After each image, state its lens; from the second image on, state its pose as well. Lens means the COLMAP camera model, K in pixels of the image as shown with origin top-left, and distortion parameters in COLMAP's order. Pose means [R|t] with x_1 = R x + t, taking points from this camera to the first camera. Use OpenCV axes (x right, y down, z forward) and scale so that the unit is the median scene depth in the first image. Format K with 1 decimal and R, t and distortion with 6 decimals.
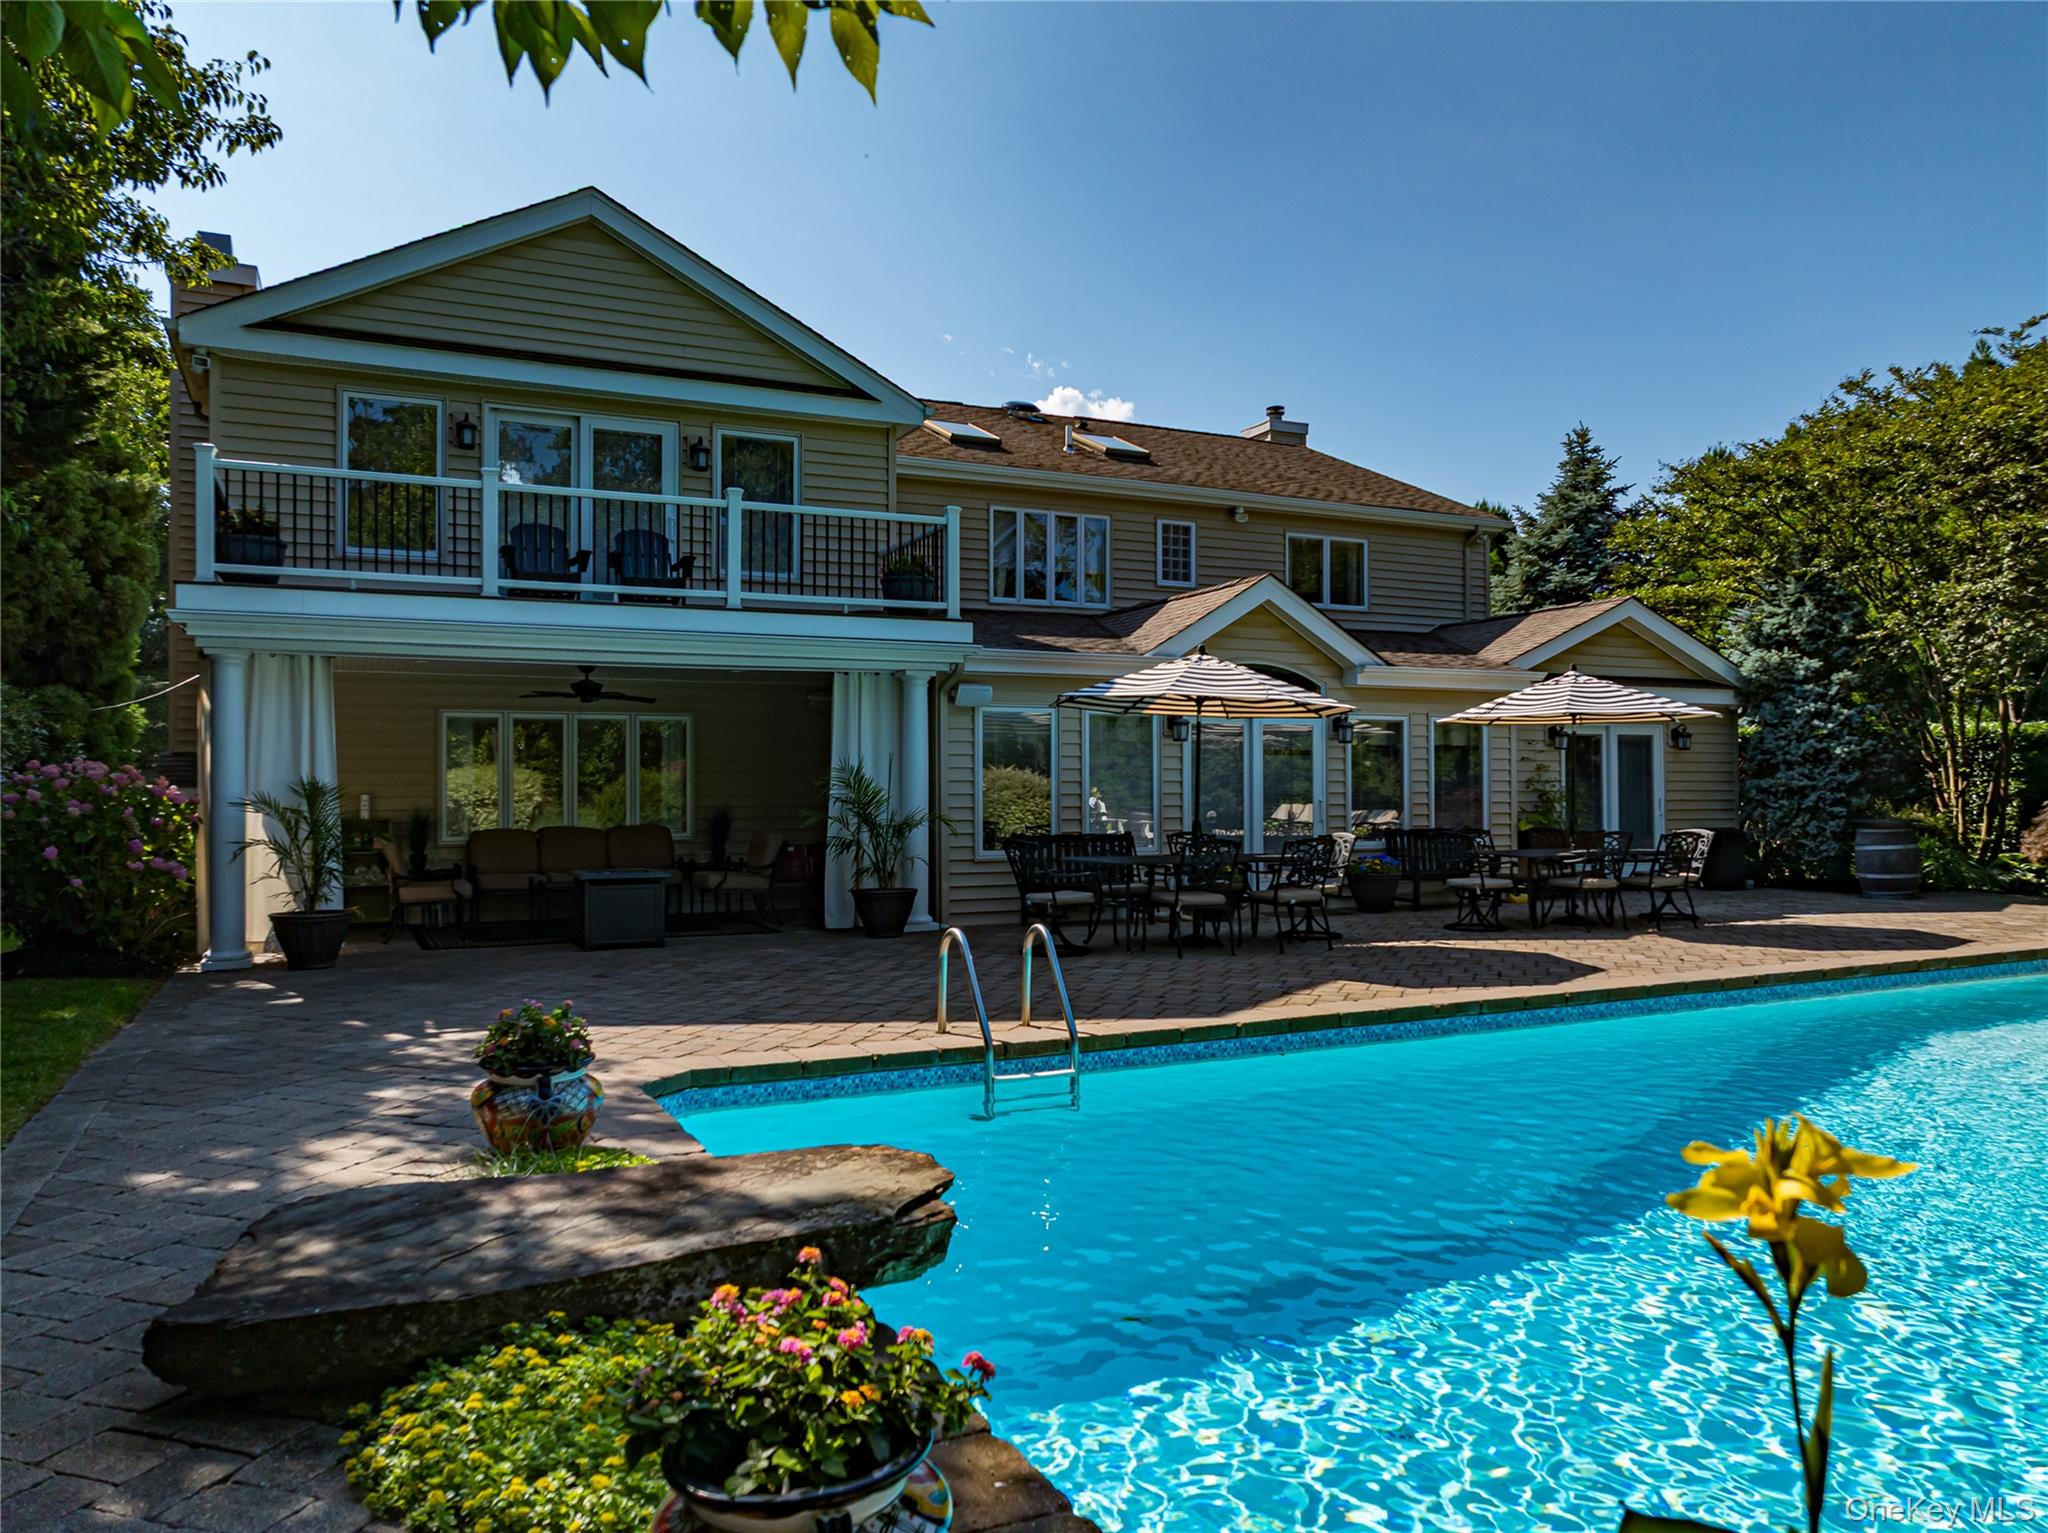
lens RADIAL K [[1429.0, 0, 1024.0], [0, 1429.0, 766.5], [0, 0, 1]] dist [-0.040096, 0.020878]
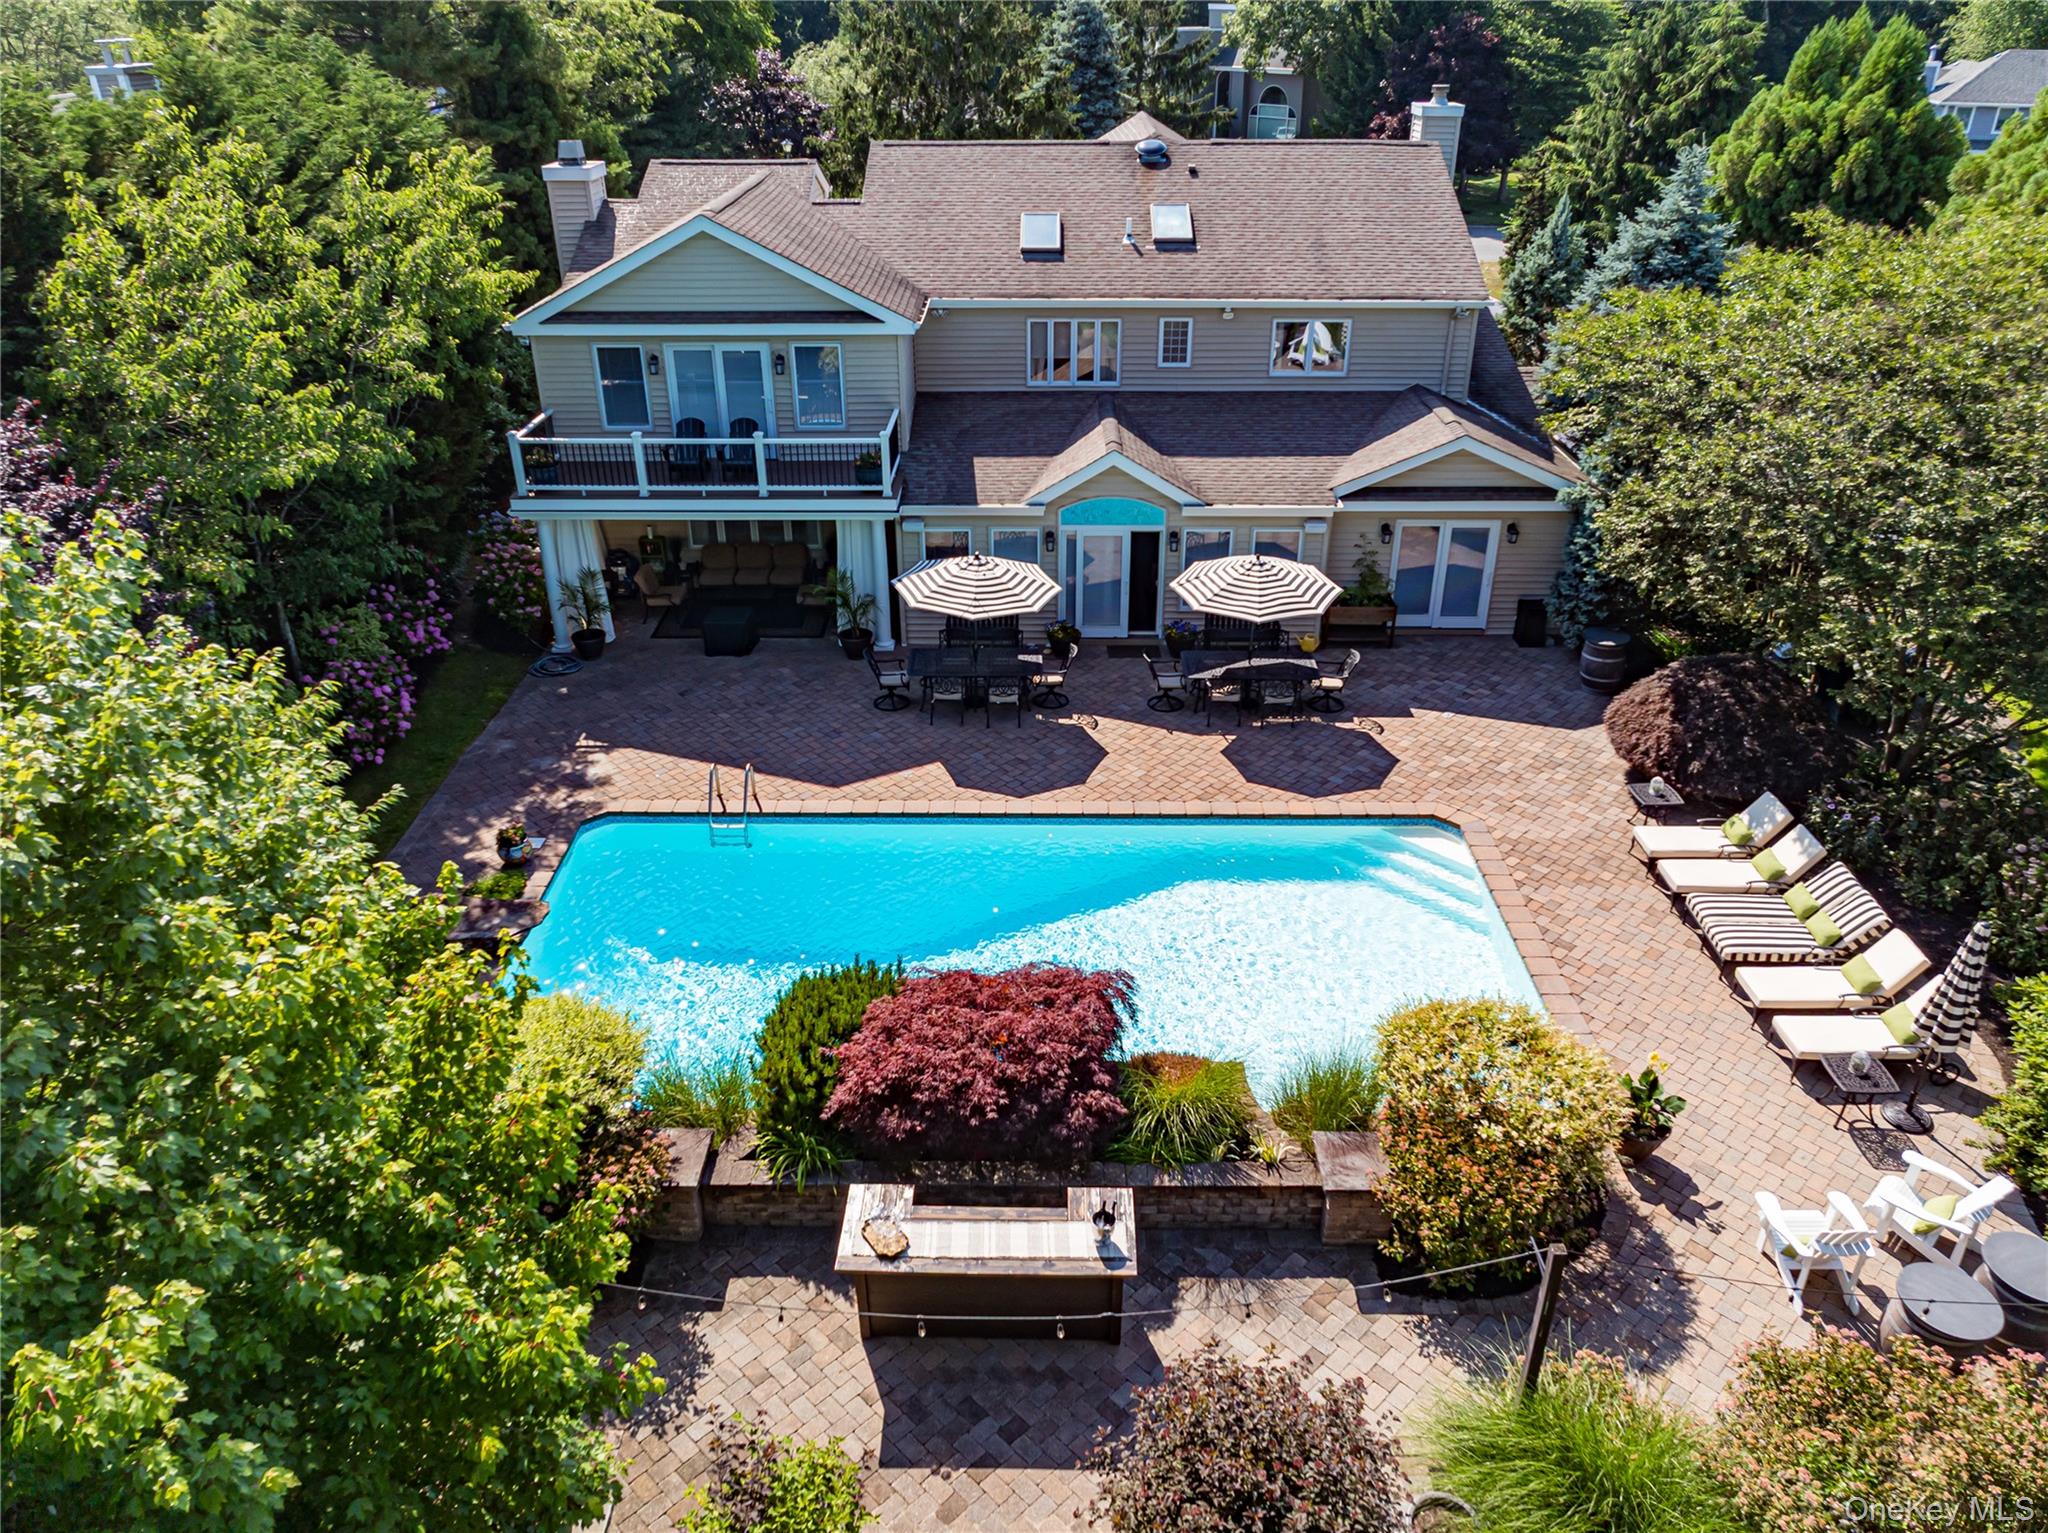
lens RADIAL K [[1429.0, 0, 1024.0], [0, 1429.0, 766.5], [0, 0, 1]] dist [-0.040096, 0.020878]
pose [[0.895240, 0.206816, -0.394680, 0.856788], [0.012893, 0.873365, 0.486896, -0.657920], [0.445397, -0.440978, 0.779205, -0.444719]]
